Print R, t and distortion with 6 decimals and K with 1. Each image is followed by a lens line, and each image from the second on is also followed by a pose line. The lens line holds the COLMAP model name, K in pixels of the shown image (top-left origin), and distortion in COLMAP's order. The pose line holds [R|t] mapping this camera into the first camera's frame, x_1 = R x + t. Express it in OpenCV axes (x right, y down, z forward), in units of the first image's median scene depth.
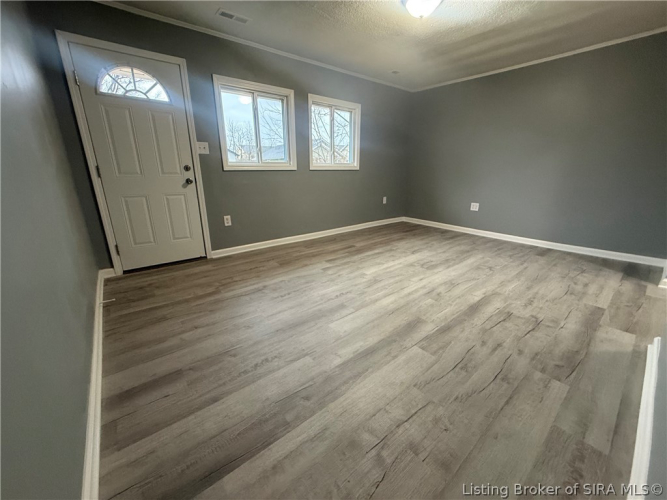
lens RADIAL K [[263.8, 0, 335.1], [0, 263.8, 249.8], [0, 0, 1]] dist [-0.000784, 0.000074]
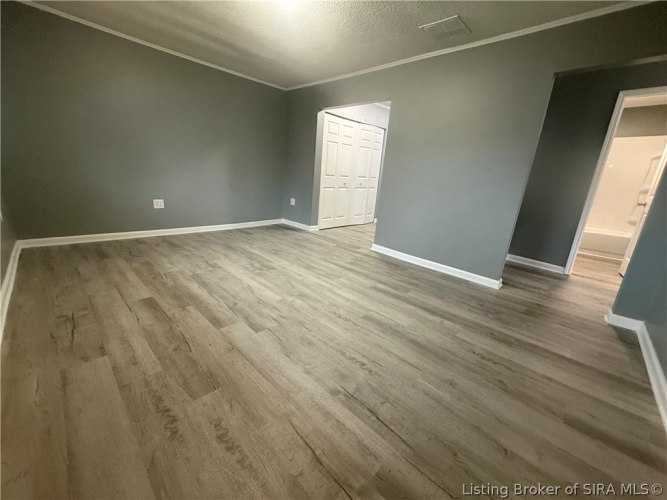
lens RADIAL K [[263.8, 0, 334.5], [0, 263.8, 248.7], [0, 0, 1]] dist [-0.000784, 0.000074]
pose [[-0.111181, -0.276048, 0.954692, -0.591012], [0.225850, 0.928493, 0.294774, -0.236717], [-0.967797, 0.248390, -0.040885, 0.825578]]
